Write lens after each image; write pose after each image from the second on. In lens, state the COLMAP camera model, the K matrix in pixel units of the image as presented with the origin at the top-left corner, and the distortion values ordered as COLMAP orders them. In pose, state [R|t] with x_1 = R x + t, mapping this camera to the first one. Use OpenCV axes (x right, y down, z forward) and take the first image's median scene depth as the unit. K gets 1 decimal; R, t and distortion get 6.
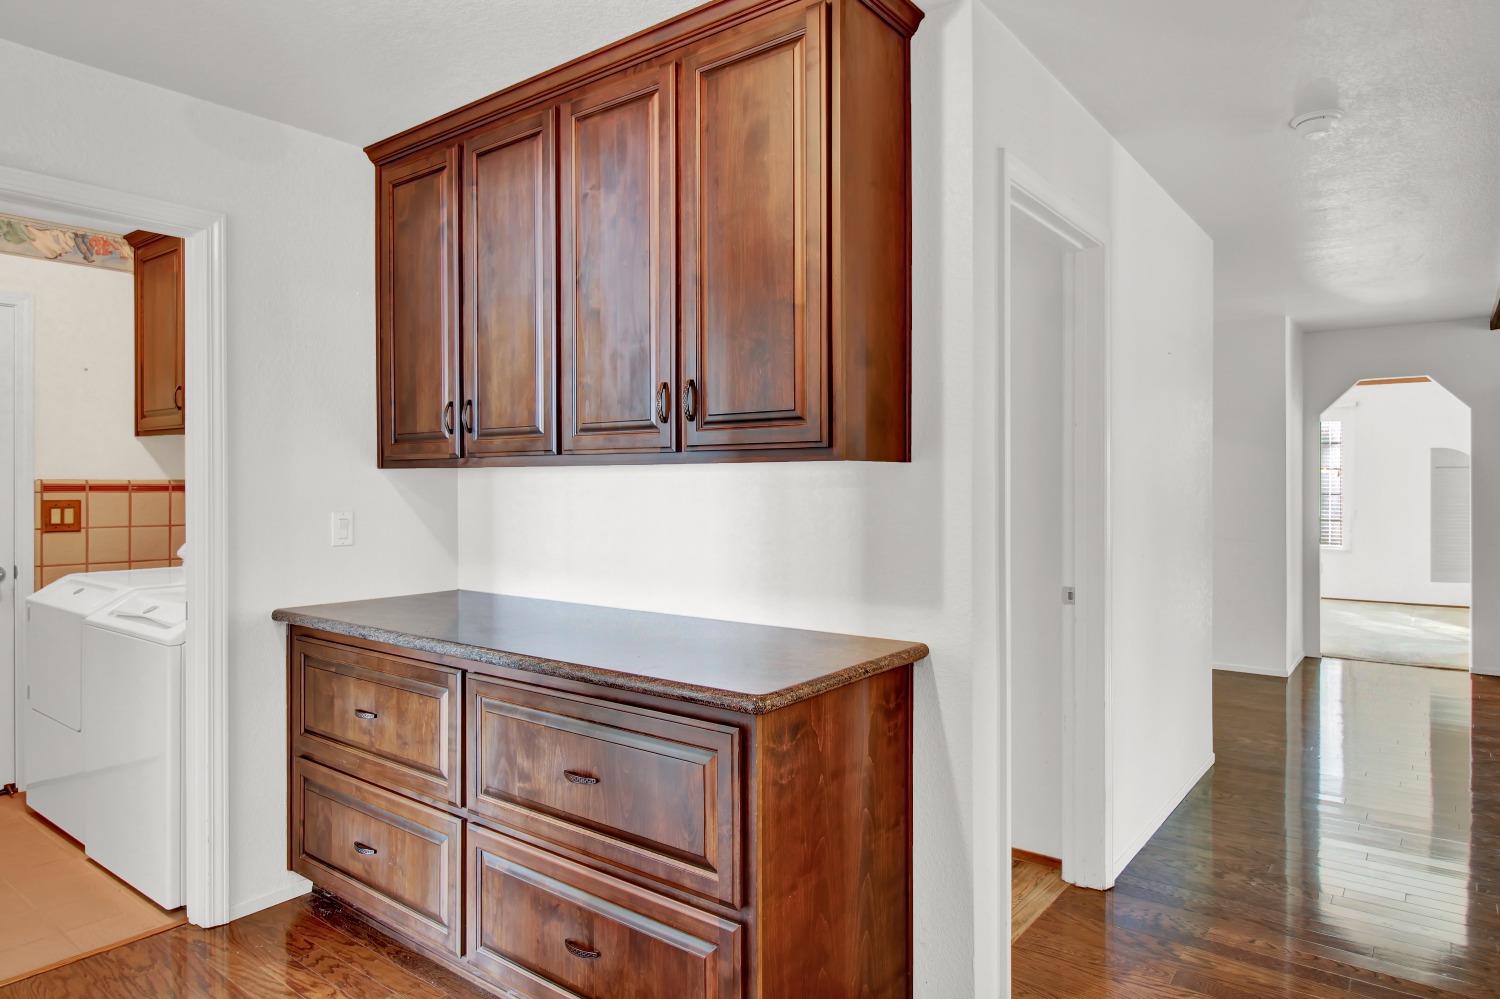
lens RADIAL K [[898.9, 0, 755.7], [0, 898.9, 493.7], [0, 0, 1]] dist [0.004446, -0.001157]
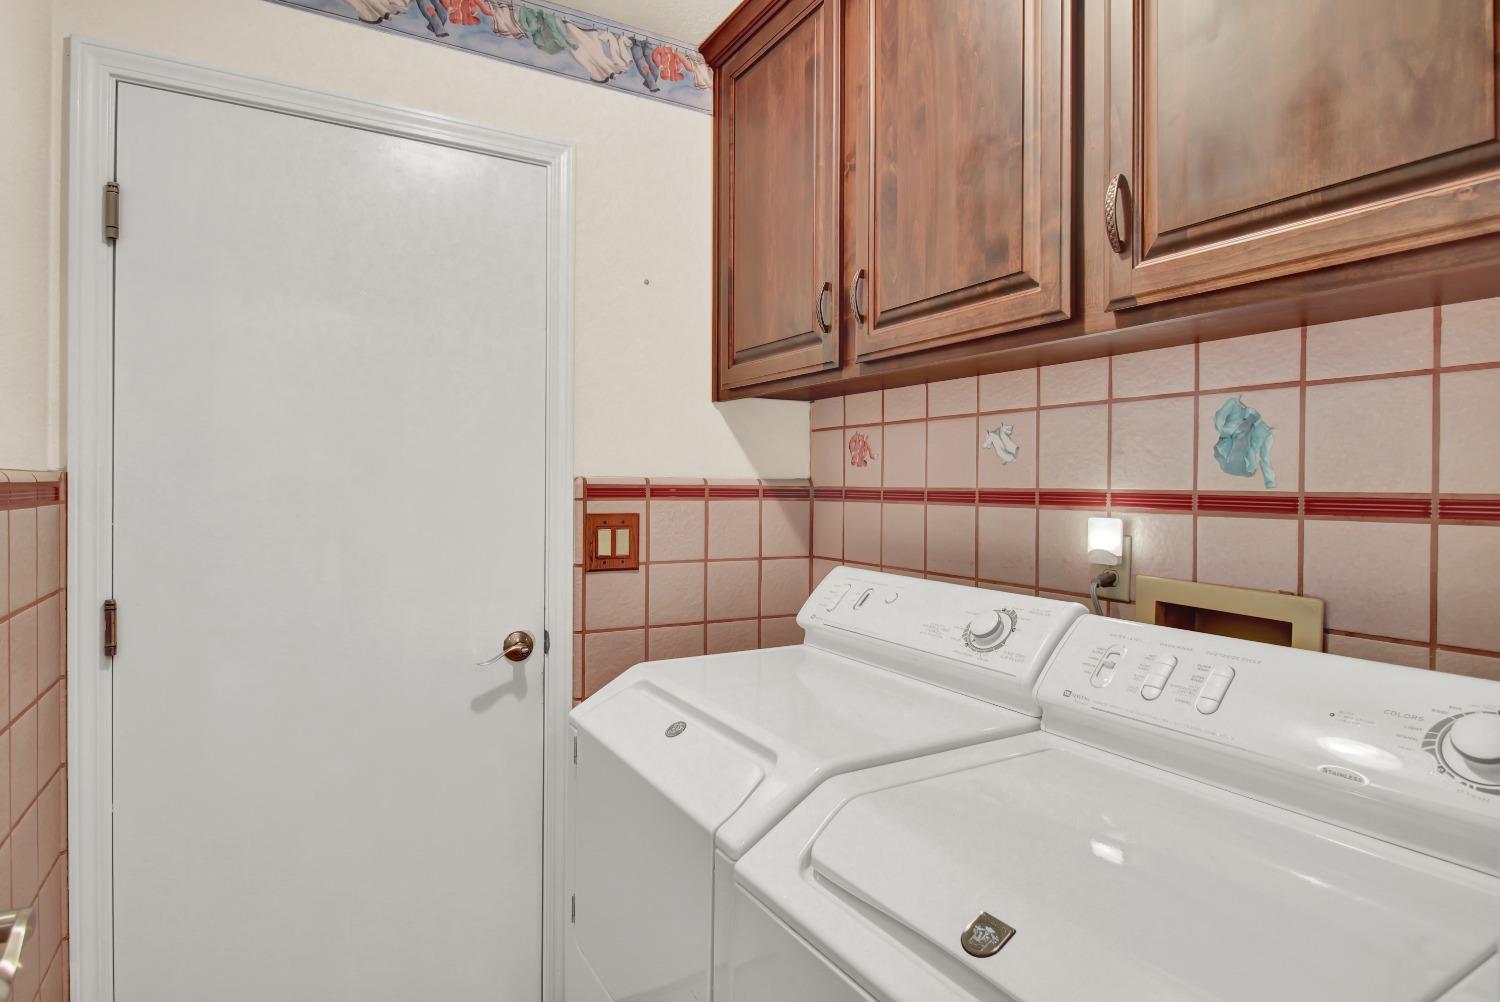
lens RADIAL K [[859.4, 0, 747.9], [0, 859.4, 499.8], [0, 0, 1]] dist [0.006055, 0.000426]
pose [[0.907534, 0.002851, -0.419969, -0.464672], [-0.004224, 0.999988, -0.002340, -0.000522], [0.419958, 0.003898, 0.907535, 0.545032]]
